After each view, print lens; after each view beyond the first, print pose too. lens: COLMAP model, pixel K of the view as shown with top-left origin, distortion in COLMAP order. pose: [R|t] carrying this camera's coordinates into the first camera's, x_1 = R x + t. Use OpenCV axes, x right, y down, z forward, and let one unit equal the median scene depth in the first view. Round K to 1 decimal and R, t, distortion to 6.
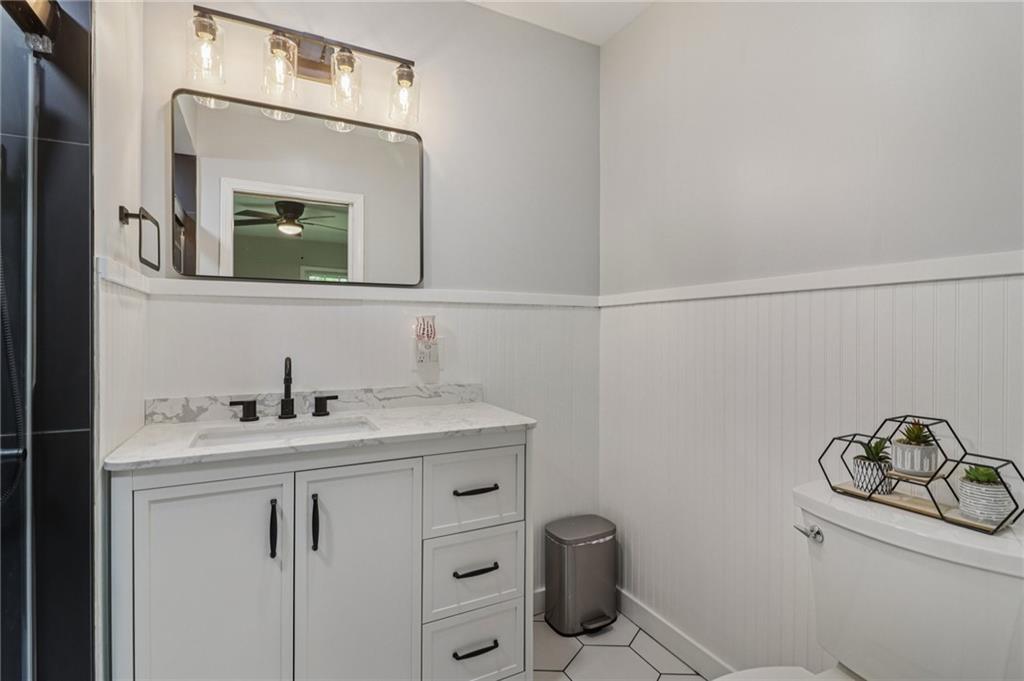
lens RADIAL K [[489.1, 0, 512.8], [0, 489.1, 334.3], [0, 0, 1]] dist [0.006075, -0.013034]
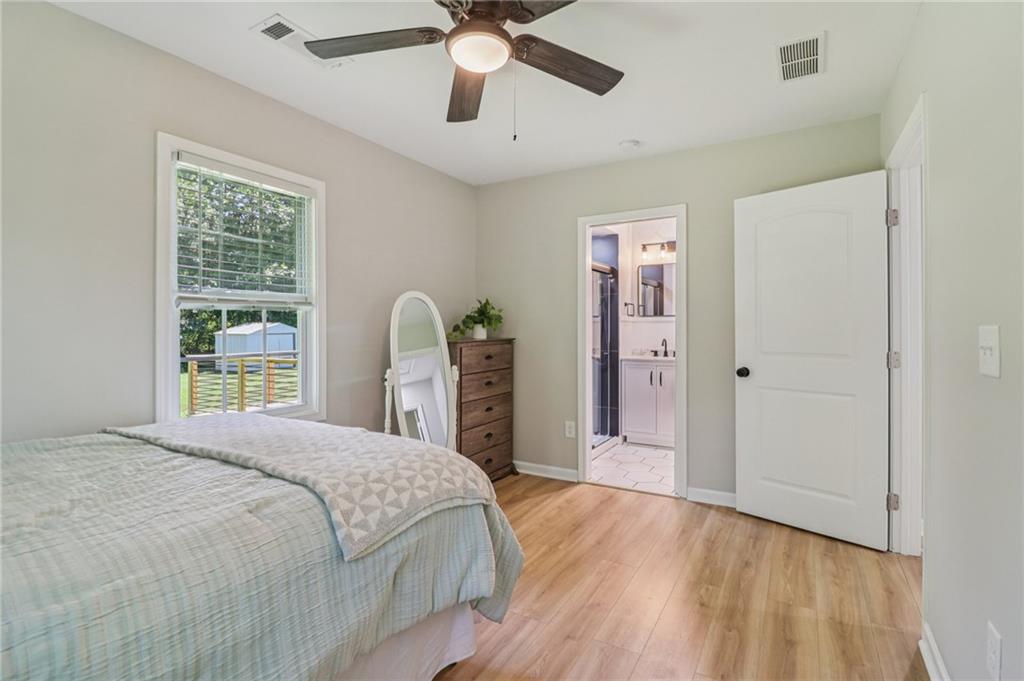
lens RADIAL K [[486.2, 0, 514.8], [0, 486.2, 327.5], [0, 0, 1]] dist [0.003478, -0.014196]
pose [[0.537352, -0.004331, -0.843347, 1.842052], [0.000480, 0.999988, -0.004829, -0.014334], [0.843358, 0.002190, 0.537347, -1.713191]]
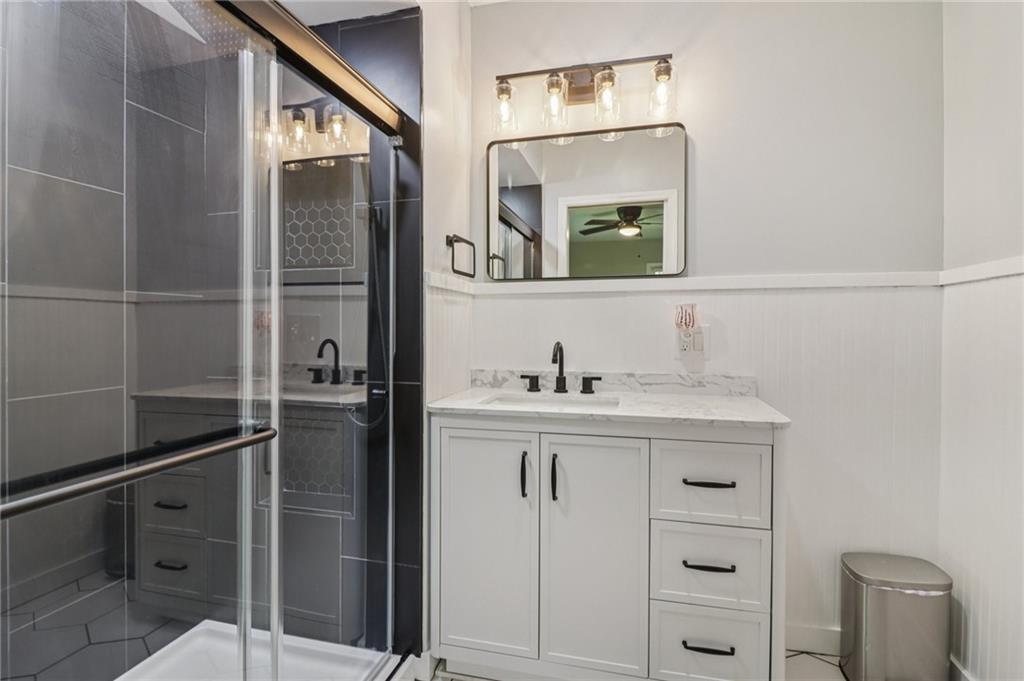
lens RADIAL K [[482.8, 0, 517.1], [0, 482.8, 332.1], [0, 0, 1]] dist [0.003803, -0.014001]
pose [[0.747944, 0.006624, -0.663728, 0.251063], [-0.000417, 0.999955, 0.009509, 0.011227], [0.663761, -0.006836, 0.747913, 0.038937]]
